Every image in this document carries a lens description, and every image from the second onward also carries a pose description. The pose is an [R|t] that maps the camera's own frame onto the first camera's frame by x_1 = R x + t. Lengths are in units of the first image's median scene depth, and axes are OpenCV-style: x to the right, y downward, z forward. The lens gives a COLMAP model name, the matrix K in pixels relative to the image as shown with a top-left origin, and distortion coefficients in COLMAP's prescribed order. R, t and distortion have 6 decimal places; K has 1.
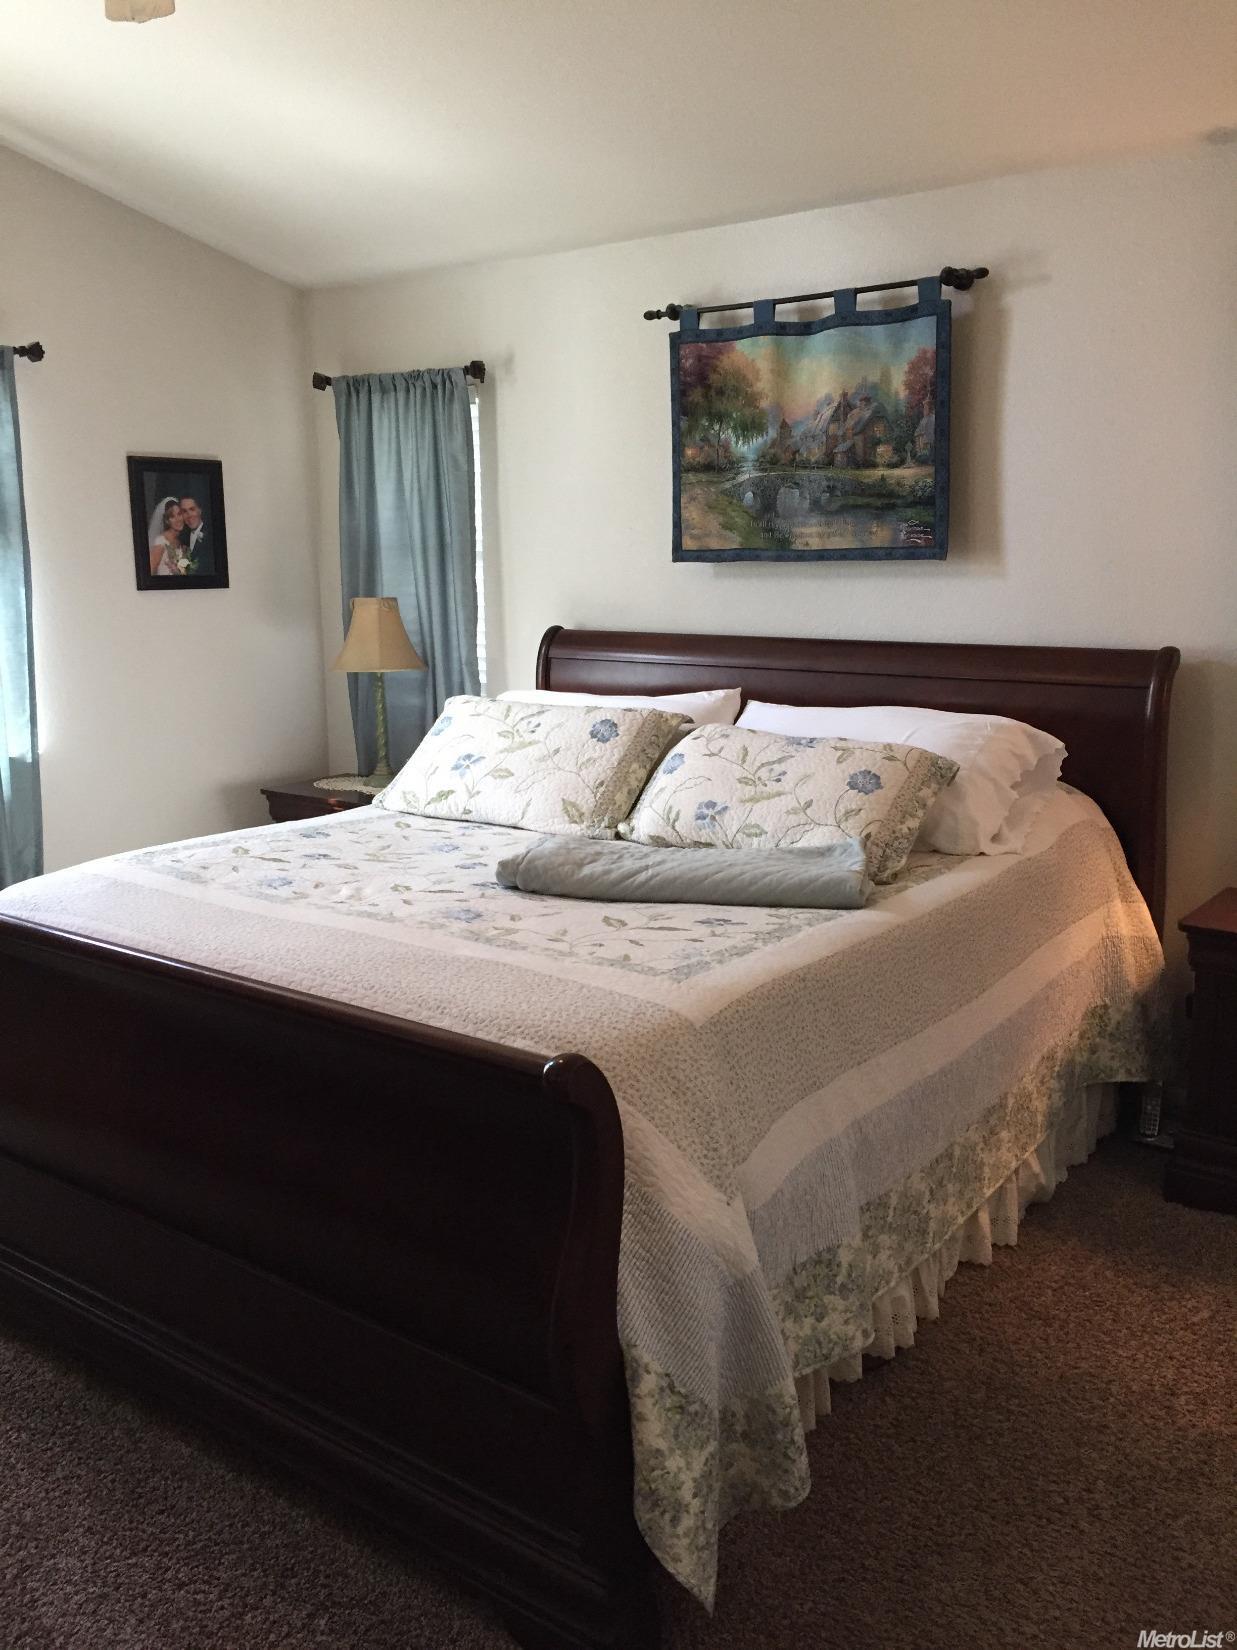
lens RADIAL K [[1410.4, 0, 615.4], [0, 1410.4, 816.8], [0, 0, 1]] dist [0.085514, -0.105753]
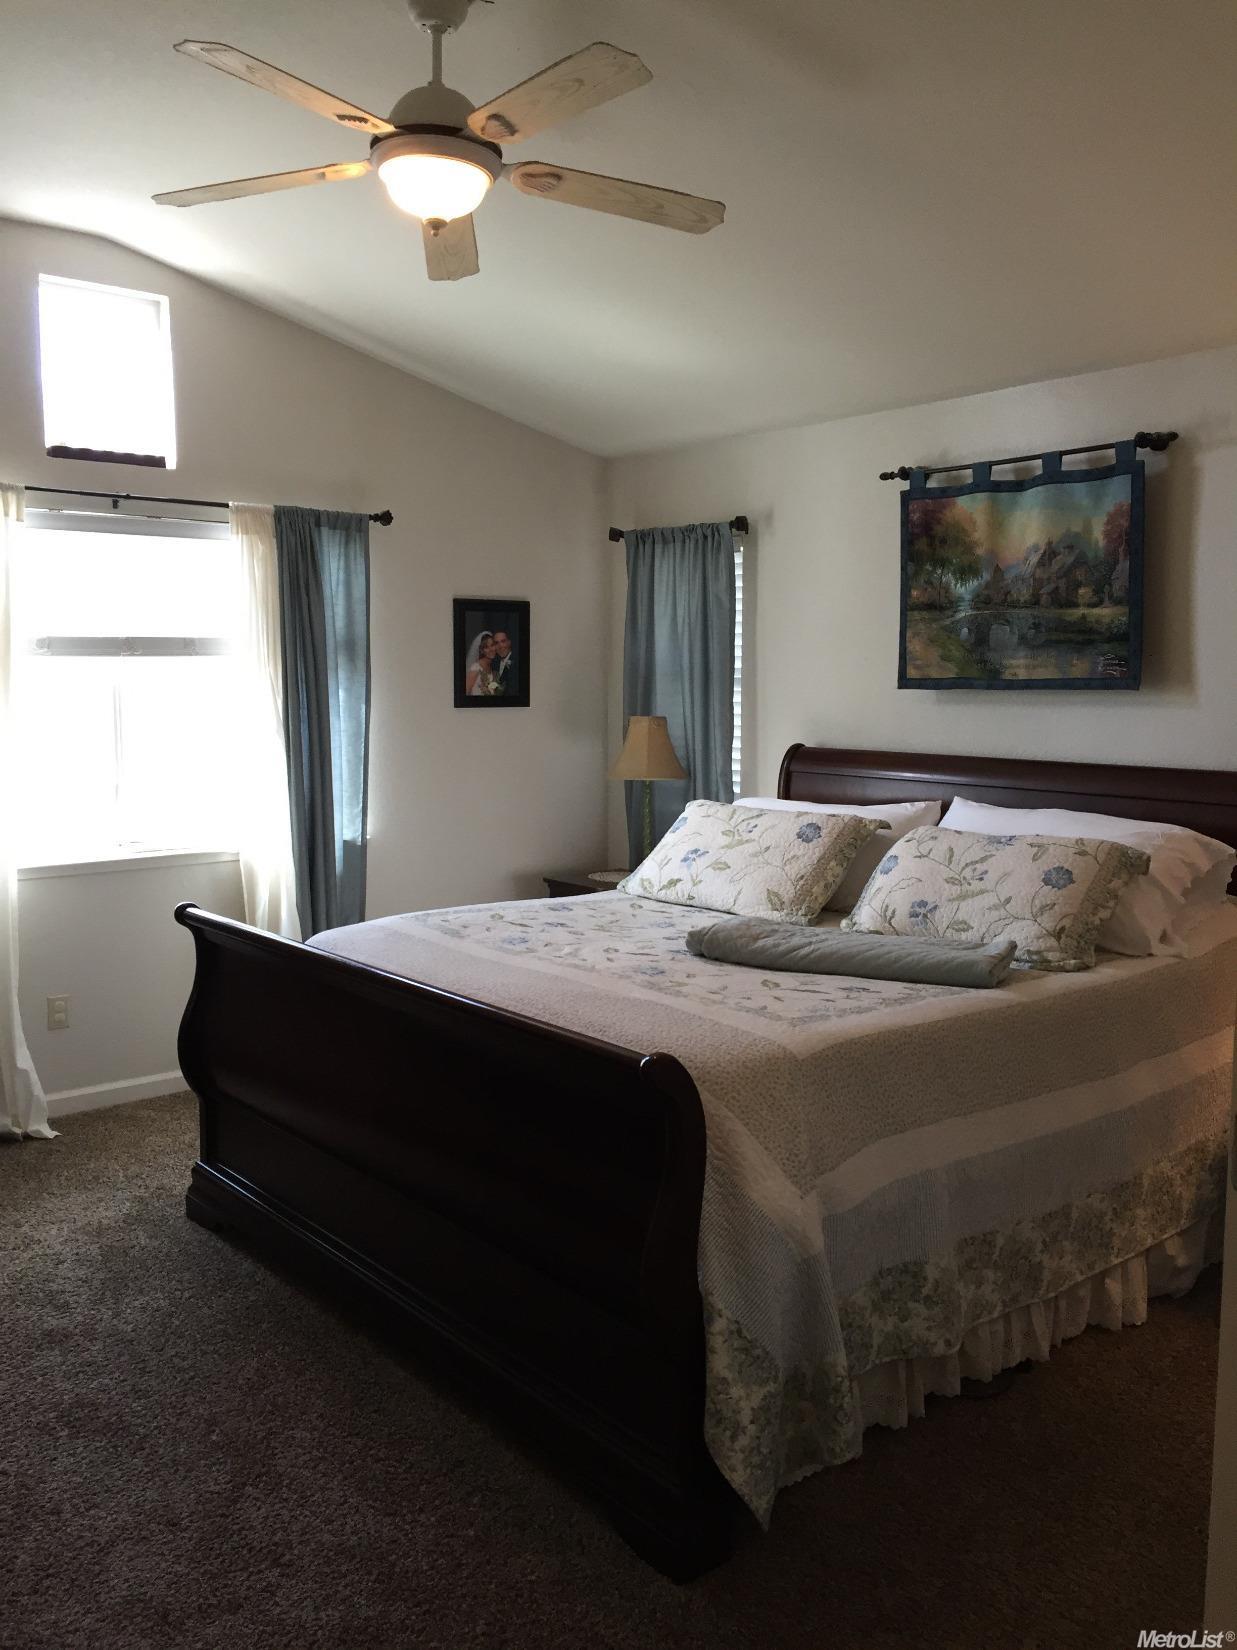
lens RADIAL K [[1410.4, 0, 623.1], [0, 1410.4, 821.1], [0, 0, 1]] dist [0.085514, -0.105753]
pose [[0.970893, 0.036475, -0.236721, 0.112548], [-0.056287, 0.995404, -0.077479, 0.026551], [0.232807, 0.088548, 0.968483, -0.145744]]
